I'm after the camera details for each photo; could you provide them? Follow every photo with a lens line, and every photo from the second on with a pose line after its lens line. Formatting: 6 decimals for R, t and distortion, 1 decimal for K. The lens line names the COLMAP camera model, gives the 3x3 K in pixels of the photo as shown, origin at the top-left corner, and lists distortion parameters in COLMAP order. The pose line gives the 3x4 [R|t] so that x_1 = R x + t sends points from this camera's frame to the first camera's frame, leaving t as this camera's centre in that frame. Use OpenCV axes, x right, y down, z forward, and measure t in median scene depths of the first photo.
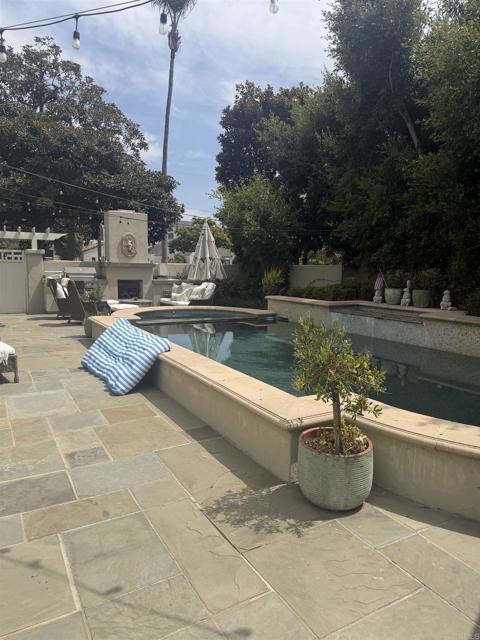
lens RADIAL K [[442.1, 0, 241.3], [0, 442.1, 325.3], [0, 0, 1]] dist [-0.000969, -0.008547]
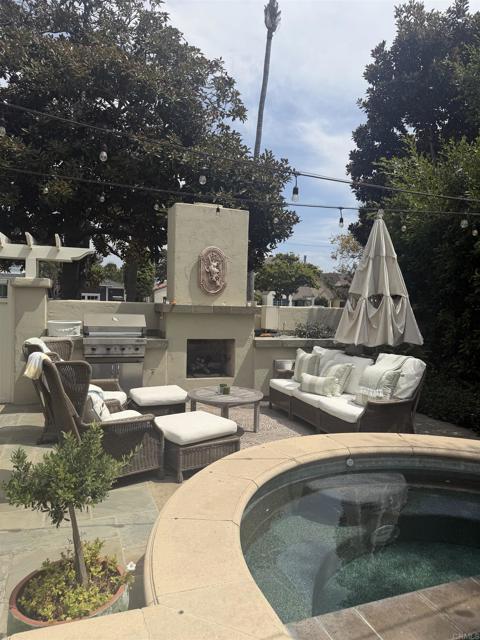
lens RADIAL K [[442.1, 0, 239.7], [0, 442.1, 317.8], [0, 0, 1]] dist [-0.000969, -0.008547]
pose [[0.988048, 0.014623, -0.153449, -0.144438], [-0.030917, 0.994061, -0.104339, -0.076290], [0.151012, 0.107836, 0.982633, 0.513197]]
